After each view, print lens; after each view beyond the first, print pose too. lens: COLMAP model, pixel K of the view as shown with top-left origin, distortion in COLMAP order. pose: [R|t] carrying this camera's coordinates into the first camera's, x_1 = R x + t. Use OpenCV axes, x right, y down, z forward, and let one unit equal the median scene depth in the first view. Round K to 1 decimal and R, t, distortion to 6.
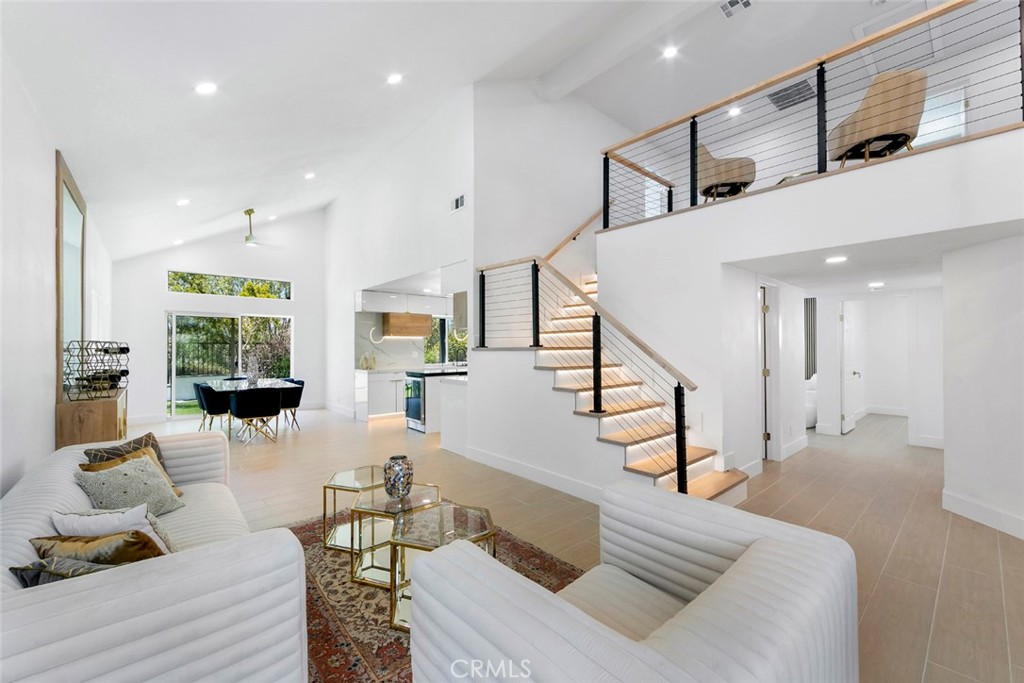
lens RADIAL K [[407.9, 0, 514.7], [0, 407.9, 340.3], [0, 0, 1]] dist [-0.000027, 0.000024]
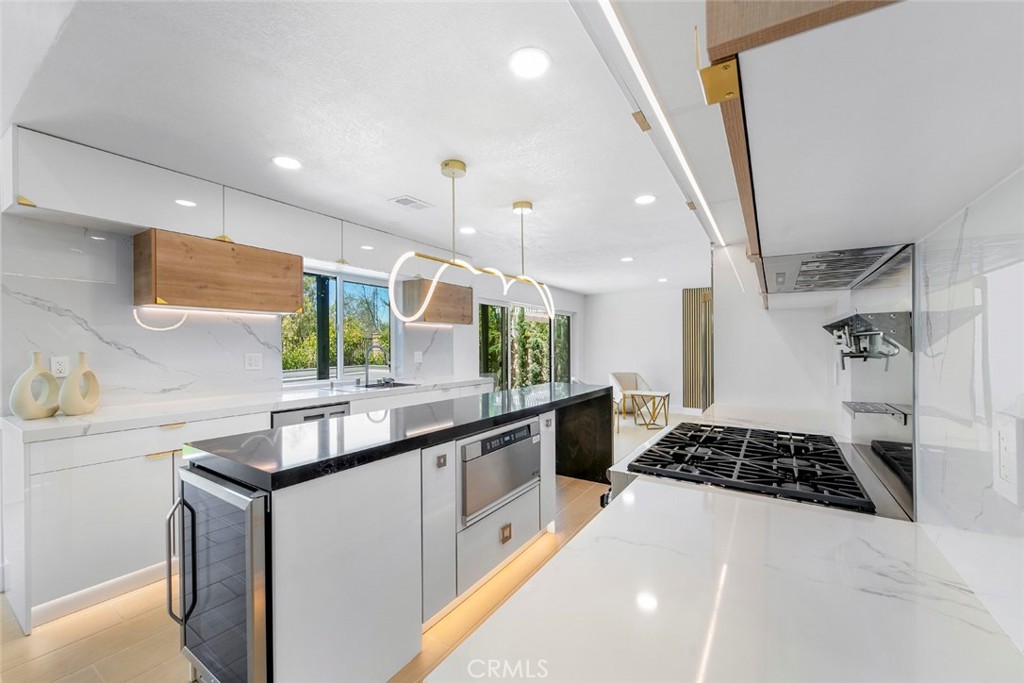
lens RADIAL K [[407.9, 0, 514.7], [0, 407.9, 340.3], [0, 0, 1]] dist [-0.000027, 0.000024]
pose [[0.959854, 0.004374, 0.280467, -0.122967], [-0.006945, 0.999942, 0.008175, 0.012427], [-0.280415, -0.009795, 0.959829, 0.597783]]
